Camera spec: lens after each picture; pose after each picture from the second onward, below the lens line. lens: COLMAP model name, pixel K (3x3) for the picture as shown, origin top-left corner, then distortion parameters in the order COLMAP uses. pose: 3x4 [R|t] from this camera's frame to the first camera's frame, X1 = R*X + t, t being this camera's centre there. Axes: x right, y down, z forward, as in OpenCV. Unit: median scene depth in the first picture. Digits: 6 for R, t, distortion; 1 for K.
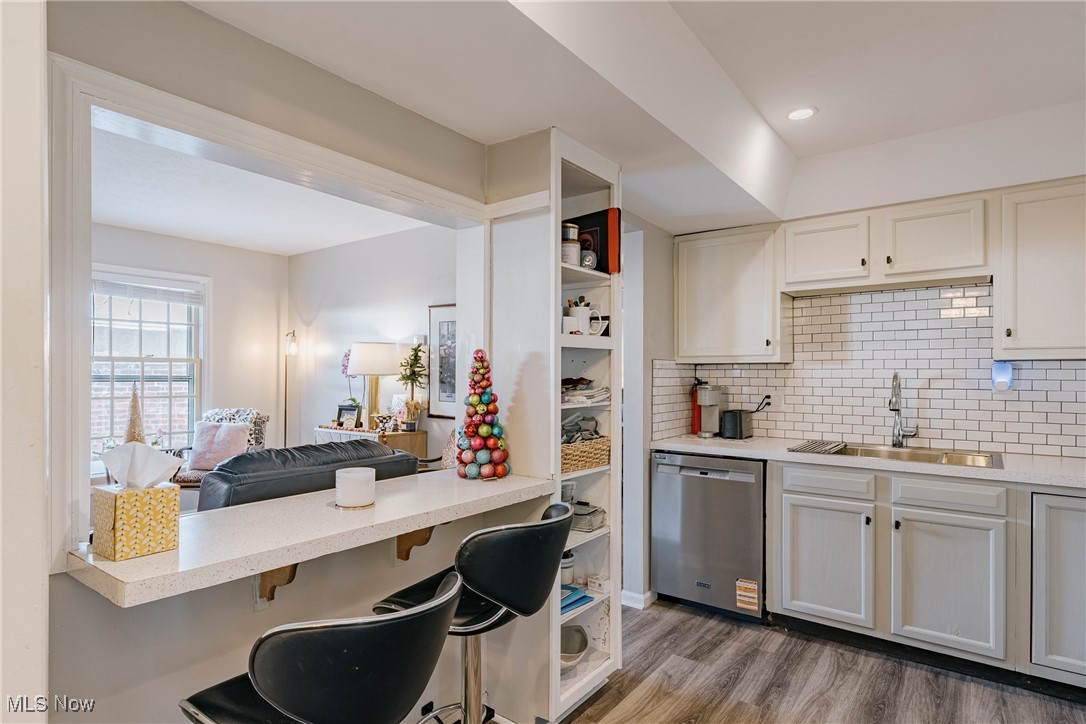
lens RADIAL K [[587.8, 0, 547.9], [0, 587.8, 371.2], [0, 0, 1]] dist [0.005485, 0.002218]
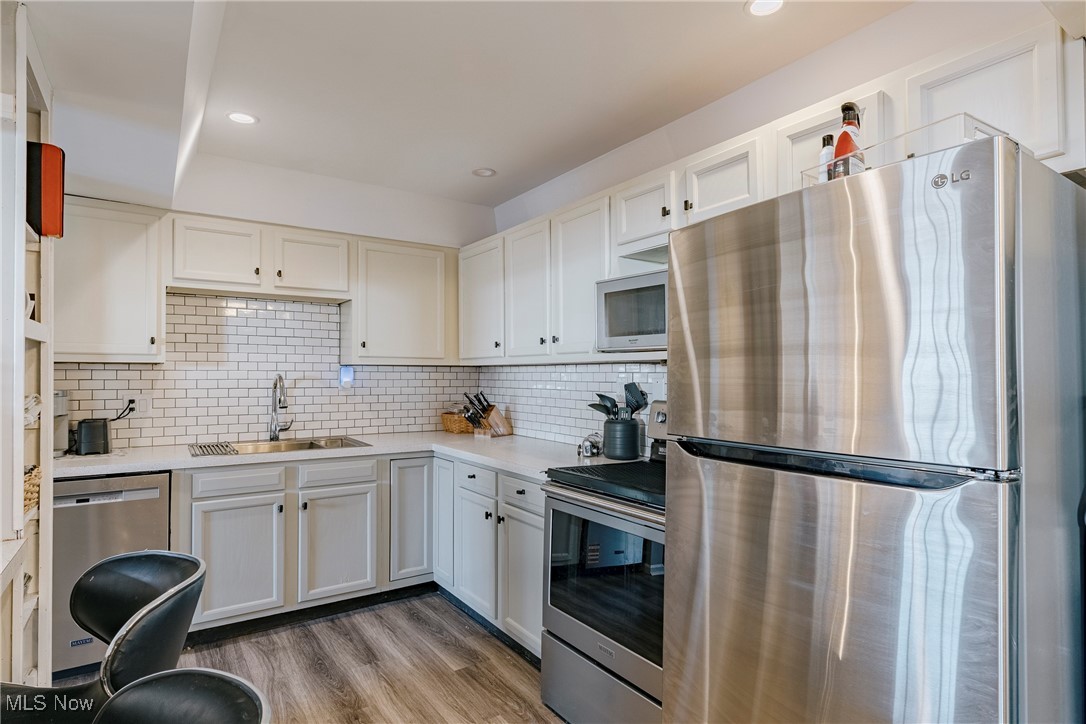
lens RADIAL K [[579.1, 0, 541.3], [0, 579.1, 366.4], [0, 0, 1]] dist [0.004099, 0.001046]
pose [[0.329676, 0.012774, 0.944008, -0.302368], [-0.005302, 0.999918, -0.011679, -0.002217], [-0.944079, -0.001155, 0.329716, 0.171720]]
